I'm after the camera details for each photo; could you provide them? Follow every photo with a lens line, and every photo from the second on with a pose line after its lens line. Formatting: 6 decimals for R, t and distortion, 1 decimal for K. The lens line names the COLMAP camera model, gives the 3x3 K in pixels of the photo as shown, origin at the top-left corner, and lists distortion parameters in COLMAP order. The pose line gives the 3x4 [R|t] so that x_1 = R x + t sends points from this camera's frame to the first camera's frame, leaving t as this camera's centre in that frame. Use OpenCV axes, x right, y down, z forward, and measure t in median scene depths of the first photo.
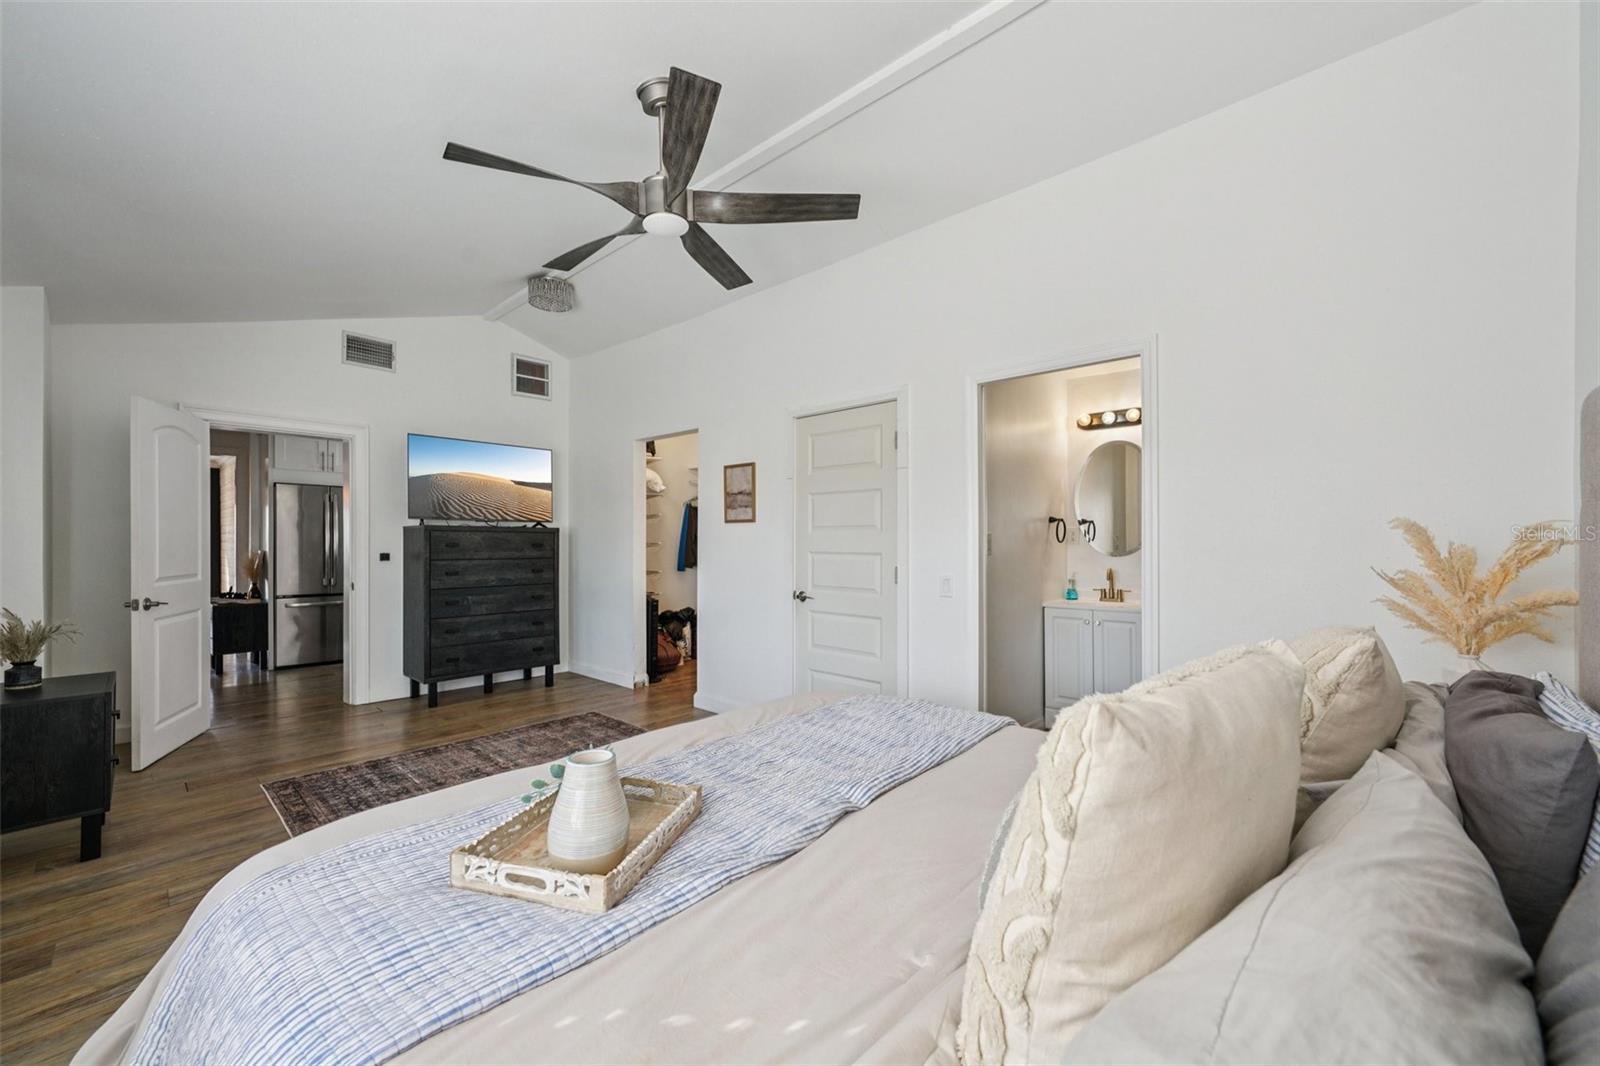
lens RADIAL K [[629.0, 0, 792.0], [0, 629.0, 532.8], [0, 0, 1]] dist [-0.008451, 0.000271]
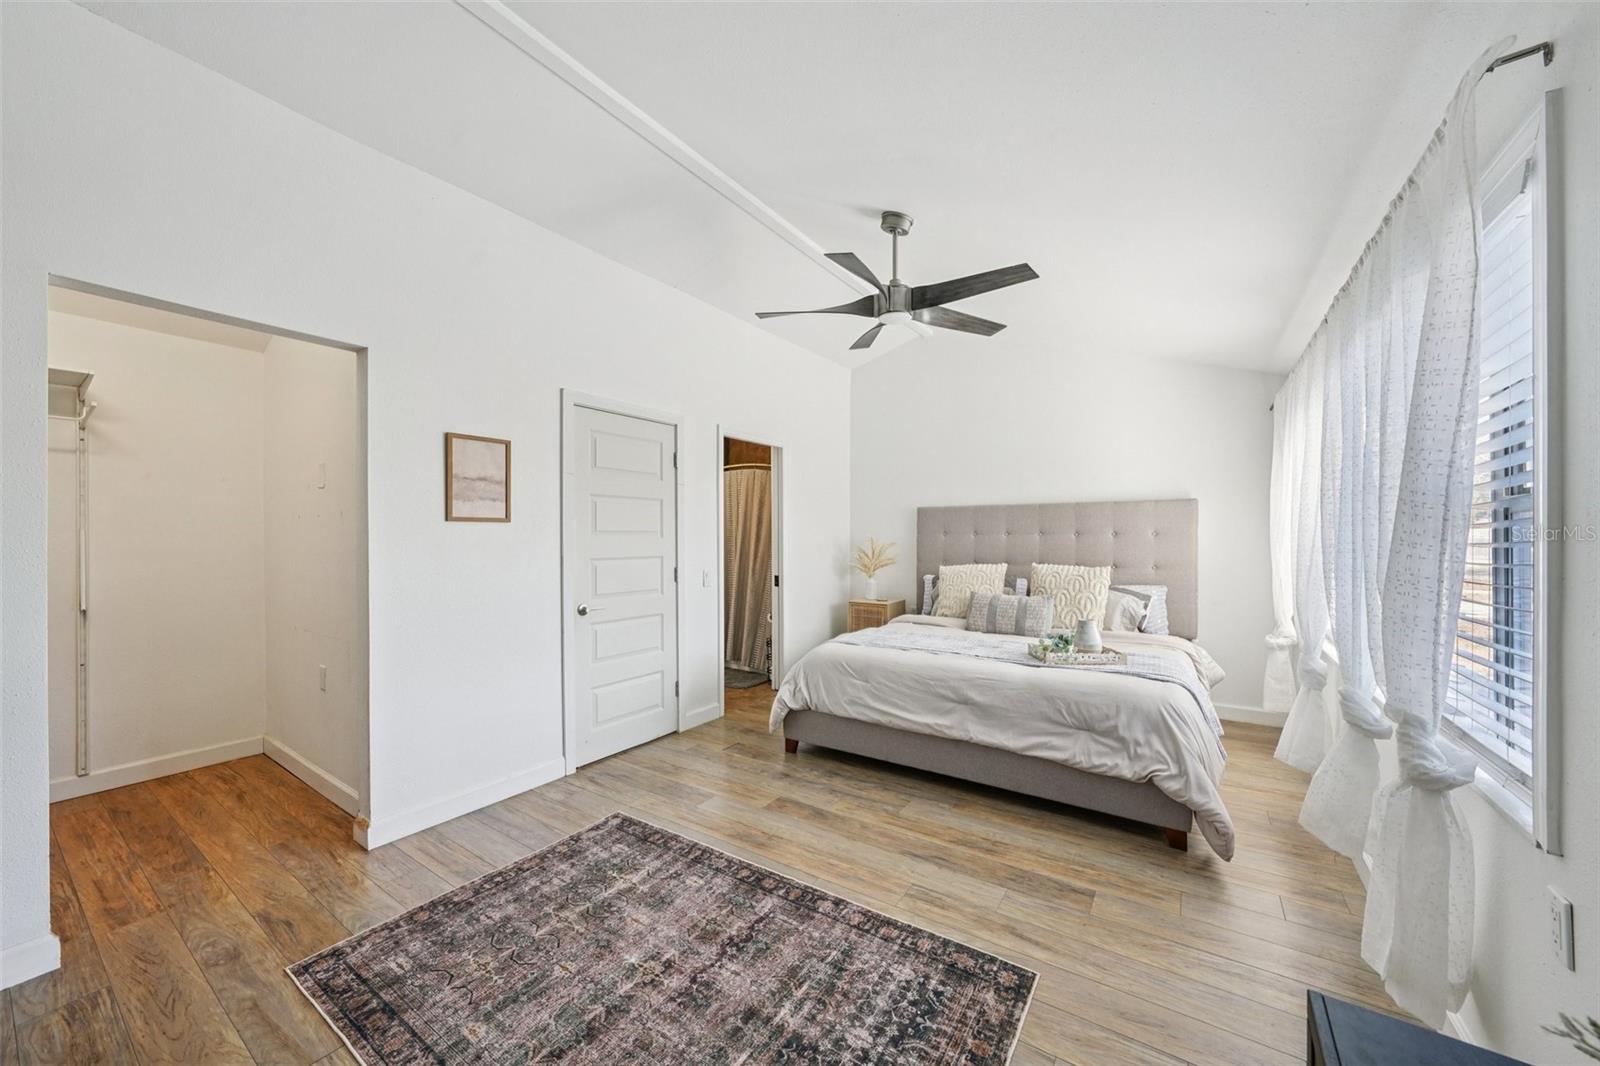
lens RADIAL K [[590.6, 0, 797.4], [0, 590.6, 529.7], [0, 0, 1]] dist [-0.018049, 0.001743]
pose [[-0.151040, 0.006012, 0.988509, -0.798103], [-0.013496, 0.999876, -0.008144, -0.007514], [-0.988435, -0.014571, -0.150940, 0.781569]]
